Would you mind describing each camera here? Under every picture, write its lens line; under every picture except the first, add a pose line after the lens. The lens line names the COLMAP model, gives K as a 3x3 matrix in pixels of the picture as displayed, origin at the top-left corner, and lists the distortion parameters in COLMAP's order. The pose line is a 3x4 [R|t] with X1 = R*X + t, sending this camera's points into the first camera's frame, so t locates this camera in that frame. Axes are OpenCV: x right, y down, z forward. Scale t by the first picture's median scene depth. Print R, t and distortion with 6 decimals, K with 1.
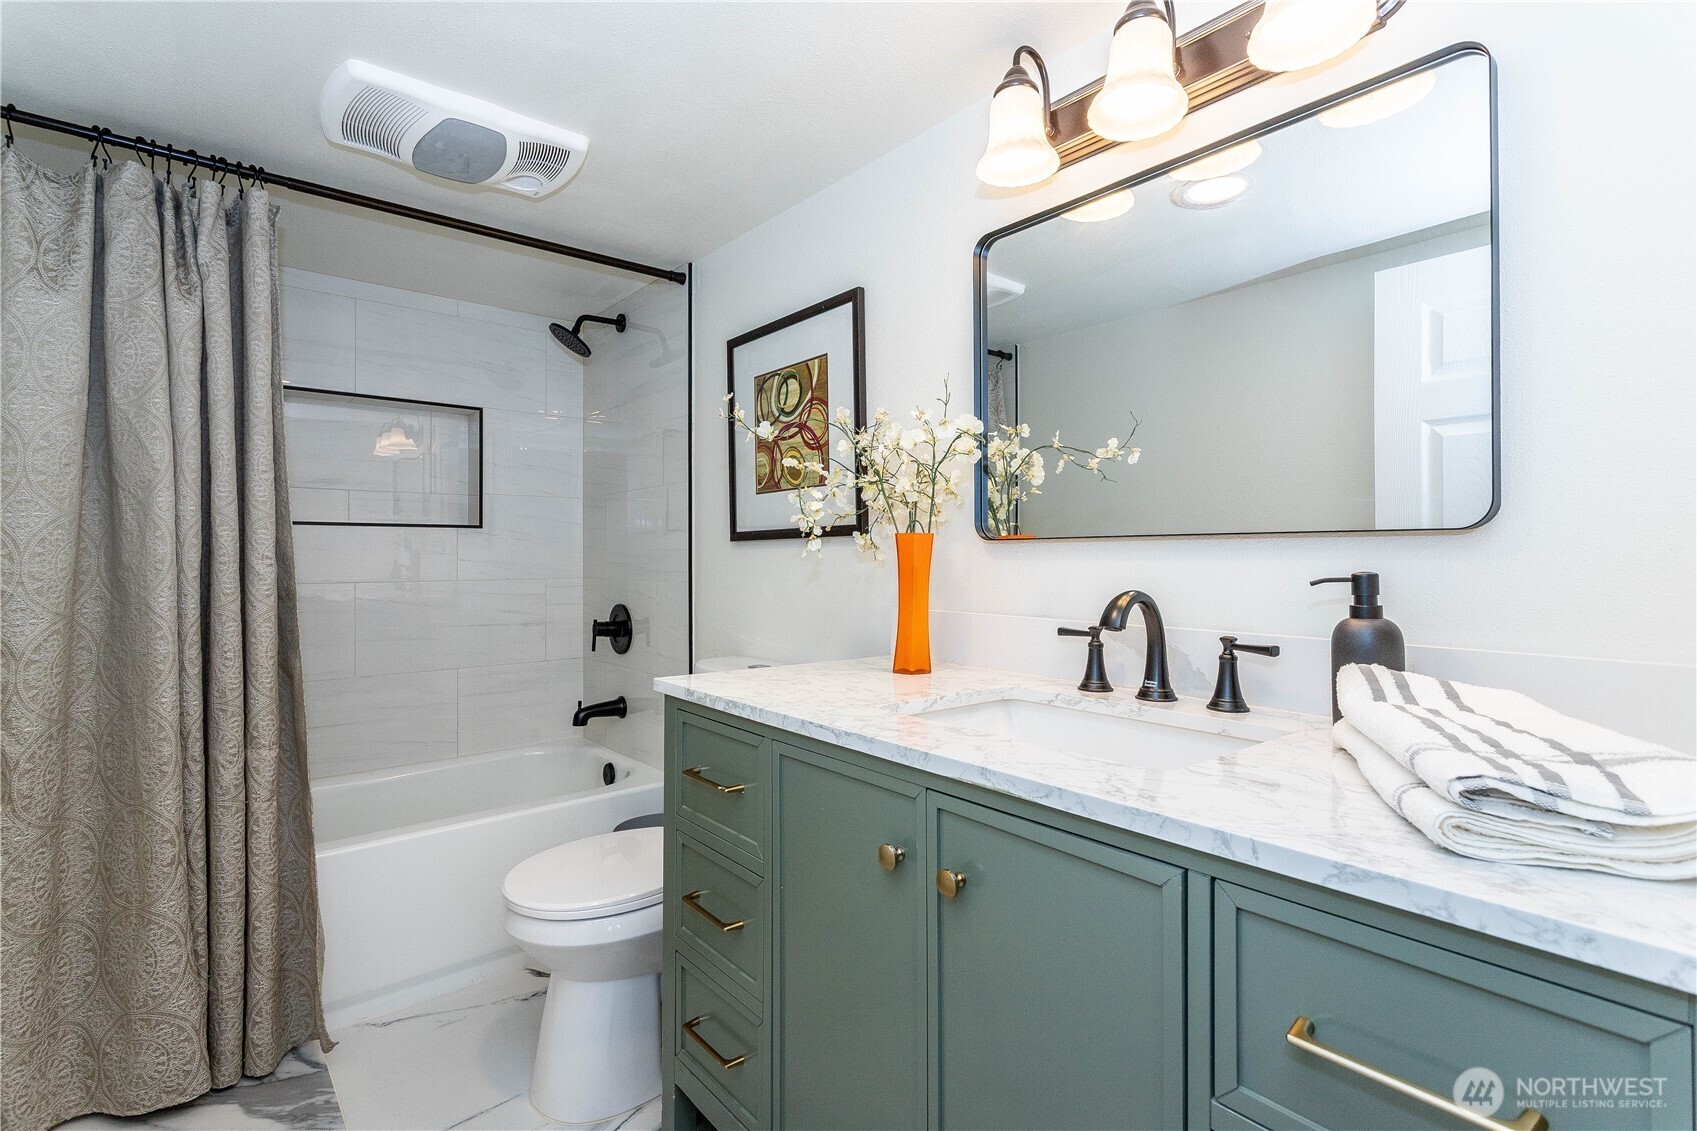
lens RADIAL K [[792.5, 0, 848.5], [0, 792.5, 565.5], [0, 0, 1]] dist [0.000072, -0.000004]
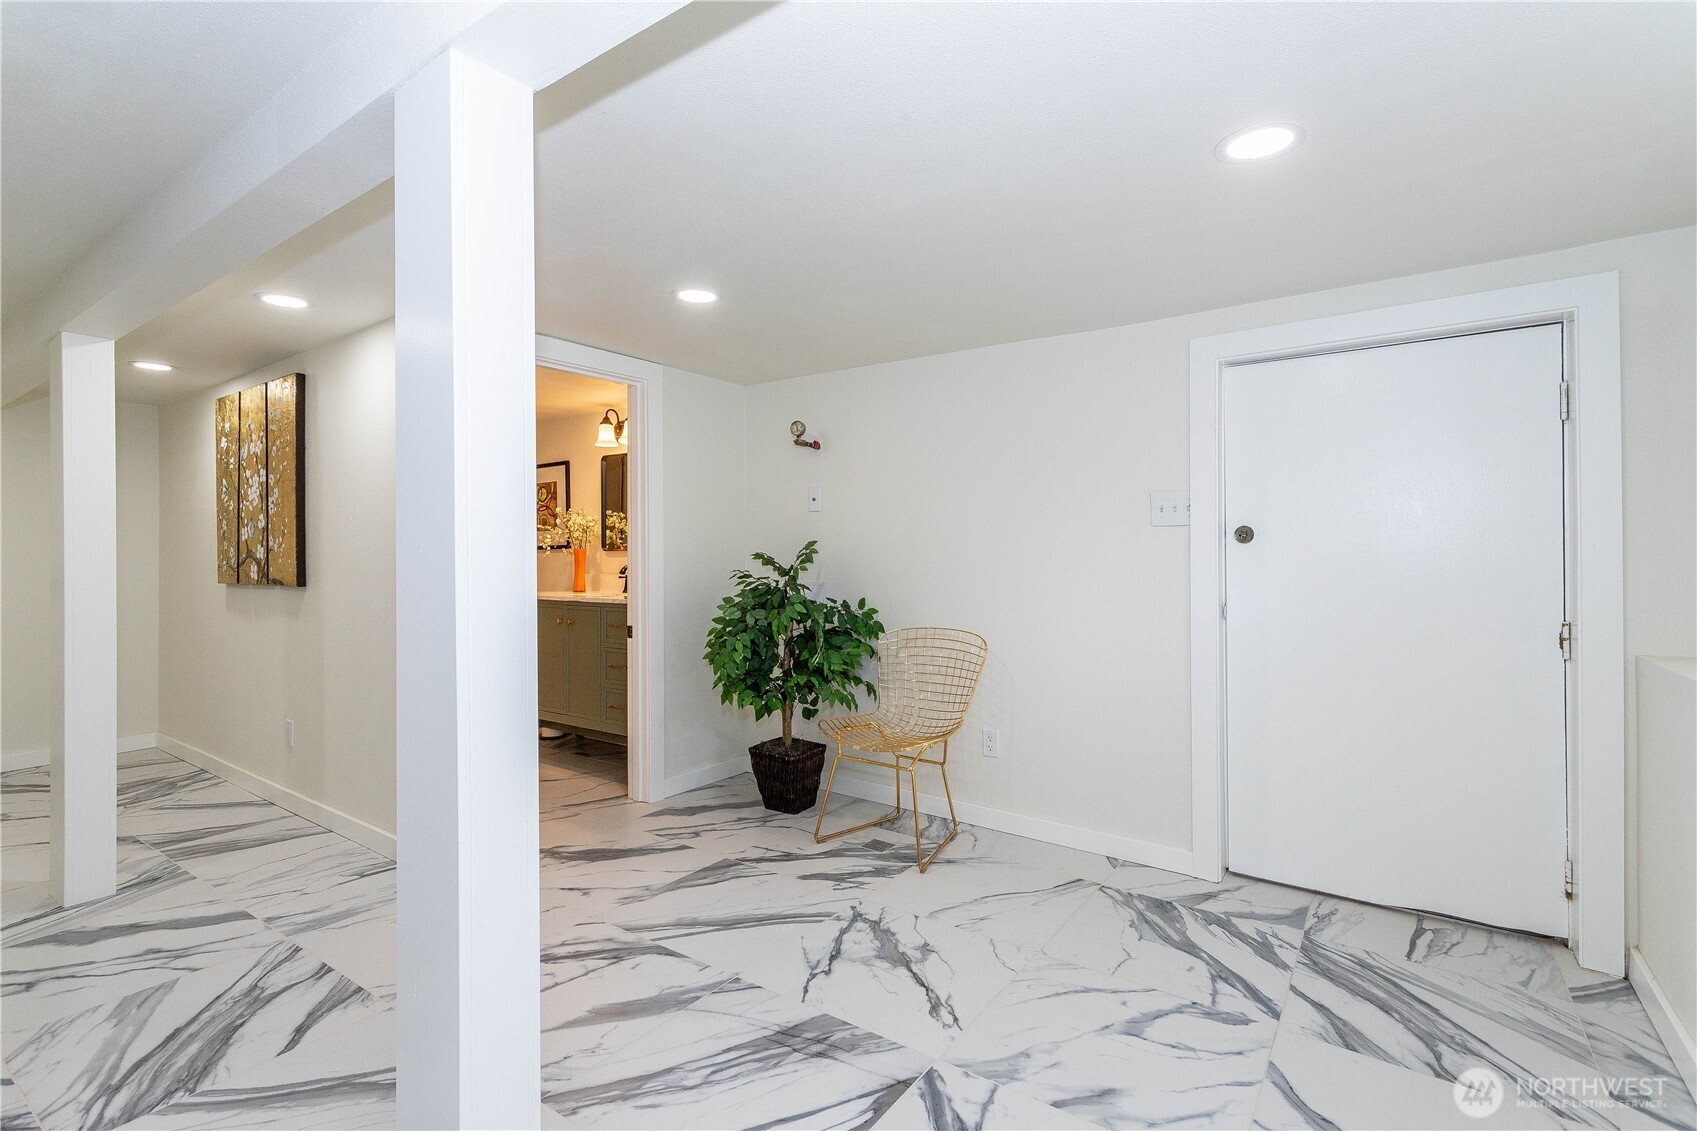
lens RADIAL K [[792.5, 0, 848.5], [0, 792.5, 565.5], [0, 0, 1]] dist [0.000072, -0.000004]
pose [[0.967105, 0.001390, 0.254375, 0.260243], [-0.001261, 0.999999, -0.000671, 0.025069], [-0.254375, 0.000328, 0.967105, -1.968259]]
